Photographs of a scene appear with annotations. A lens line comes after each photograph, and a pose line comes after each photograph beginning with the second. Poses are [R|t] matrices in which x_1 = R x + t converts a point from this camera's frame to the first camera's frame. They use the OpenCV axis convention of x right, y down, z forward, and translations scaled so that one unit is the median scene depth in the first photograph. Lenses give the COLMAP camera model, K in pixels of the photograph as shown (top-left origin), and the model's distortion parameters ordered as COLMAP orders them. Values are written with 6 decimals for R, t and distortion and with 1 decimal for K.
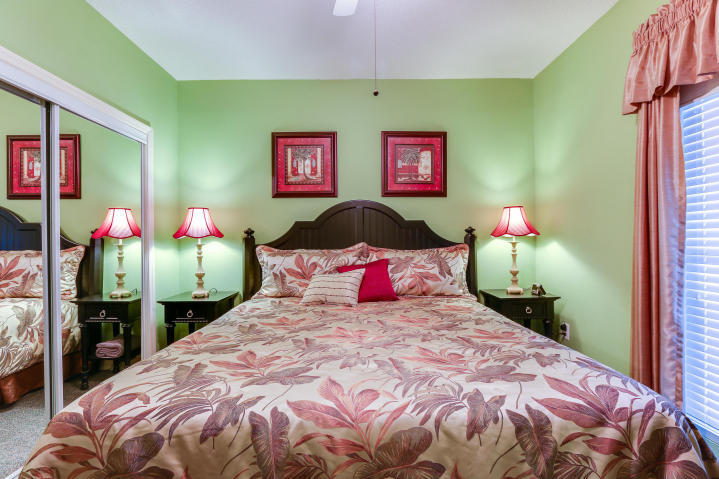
lens RADIAL K [[334.8, 0, 362.8], [0, 334.8, 241.6], [0, 0, 1]] dist [-0.010382, 0.000065]
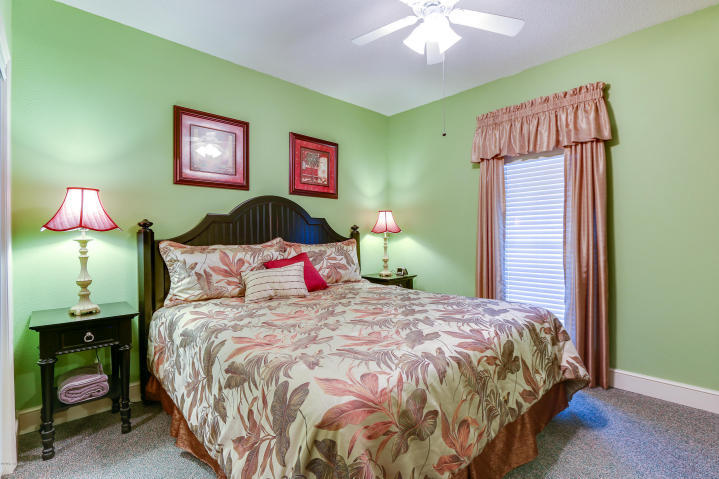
lens RADIAL K [[334.8, 0, 362.8], [0, 334.8, 241.6], [0, 0, 1]] dist [-0.010382, 0.000065]
pose [[0.738988, -0.006766, 0.673685, -0.517502], [0.000588, 0.999956, 0.009398, 0.005411], [-0.673718, -0.006549, 0.738959, 0.072352]]
